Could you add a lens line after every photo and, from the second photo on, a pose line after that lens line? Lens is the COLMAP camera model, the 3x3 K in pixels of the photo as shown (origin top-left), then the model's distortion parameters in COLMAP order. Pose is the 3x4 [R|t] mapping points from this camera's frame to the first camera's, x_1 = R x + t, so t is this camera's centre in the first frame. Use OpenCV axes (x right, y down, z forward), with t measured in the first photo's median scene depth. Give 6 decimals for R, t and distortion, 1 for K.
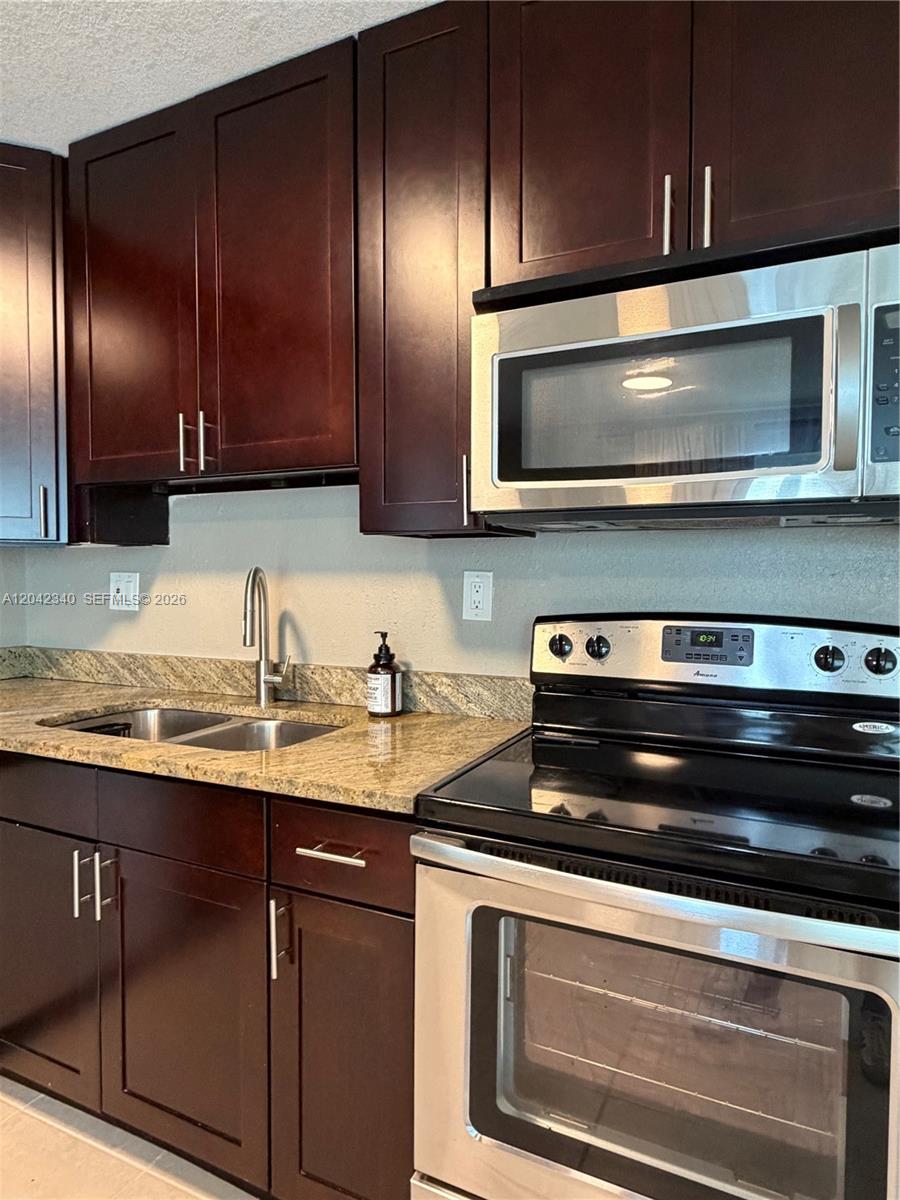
lens RADIAL K [[726.0, 0, 450.0], [0, 726.0, 600.0], [0, 0, 1]] dist [-0.000237, 0.002432]
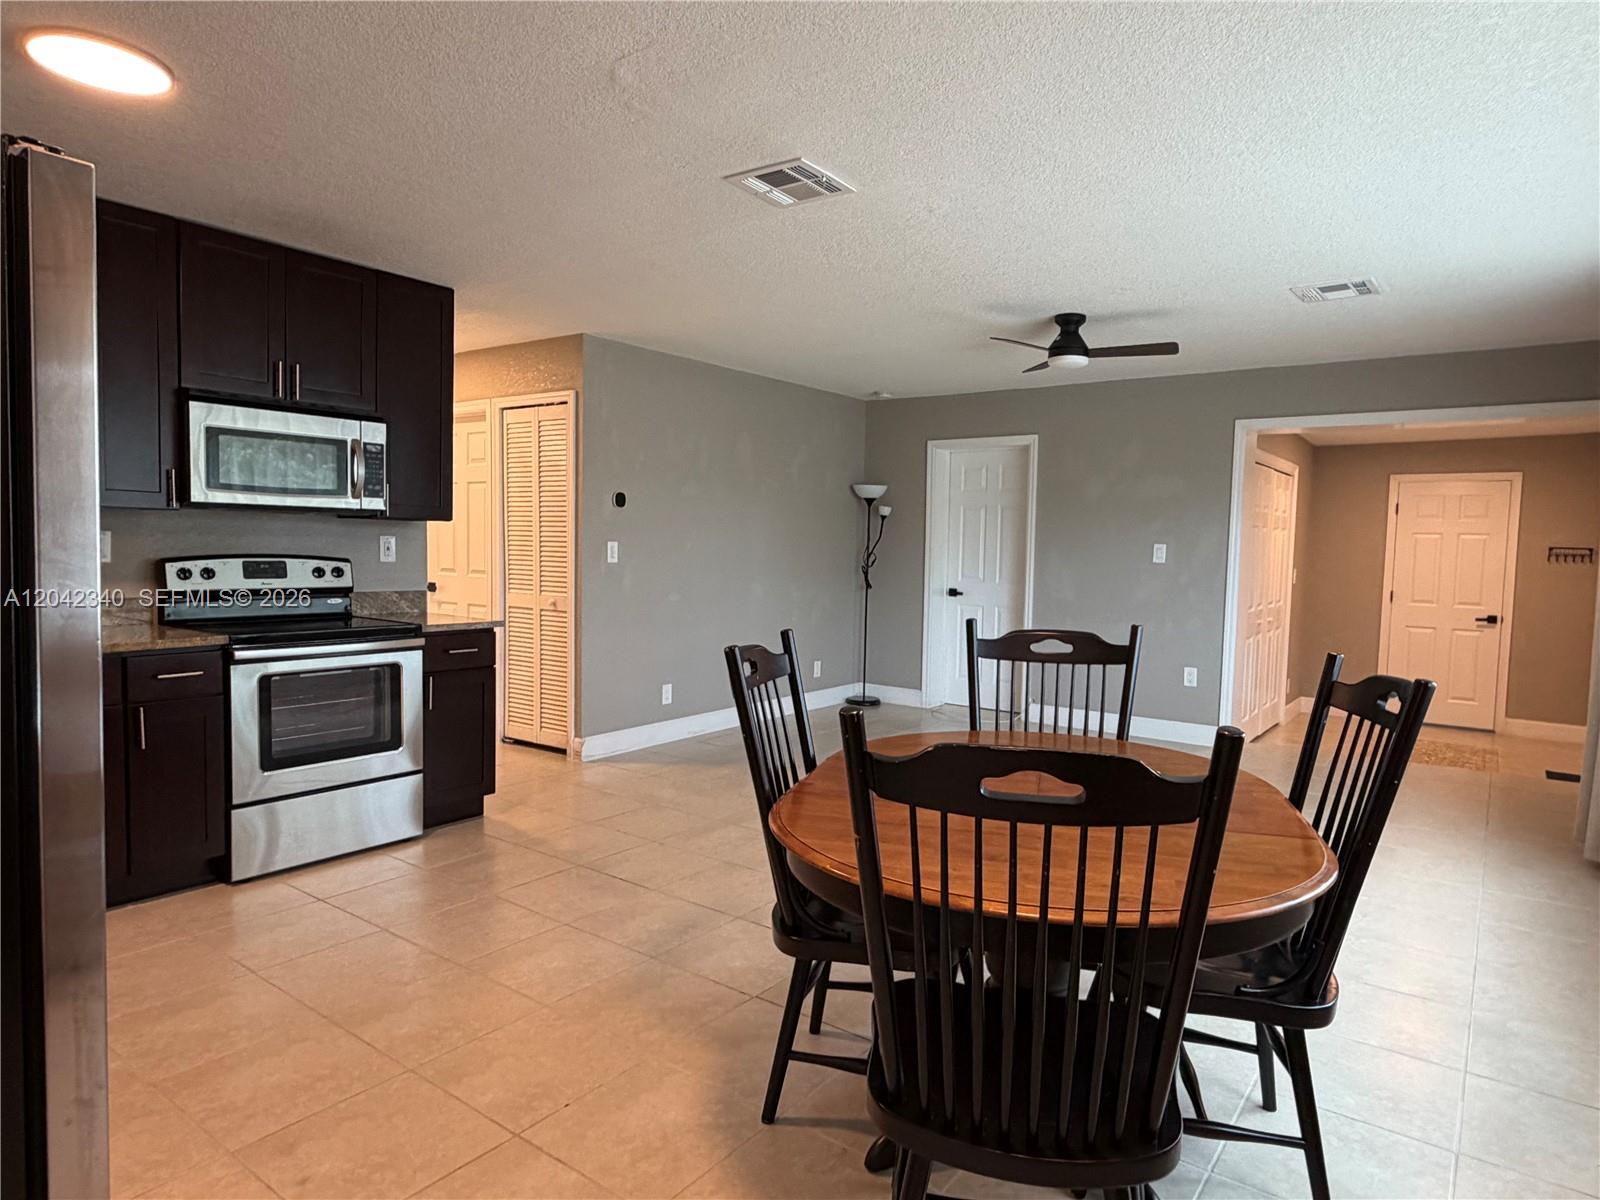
lens RADIAL K [[968.0, 0, 800.0], [0, 968.0, 600.0], [0, 0, 1]] dist [-0.000237, 0.002432]
pose [[0.180988, -0.057487, 0.981804, -1.676787], [0.012933, 0.998343, 0.056071, 0.012053], [-0.983400, 0.002549, 0.181431, -0.795428]]
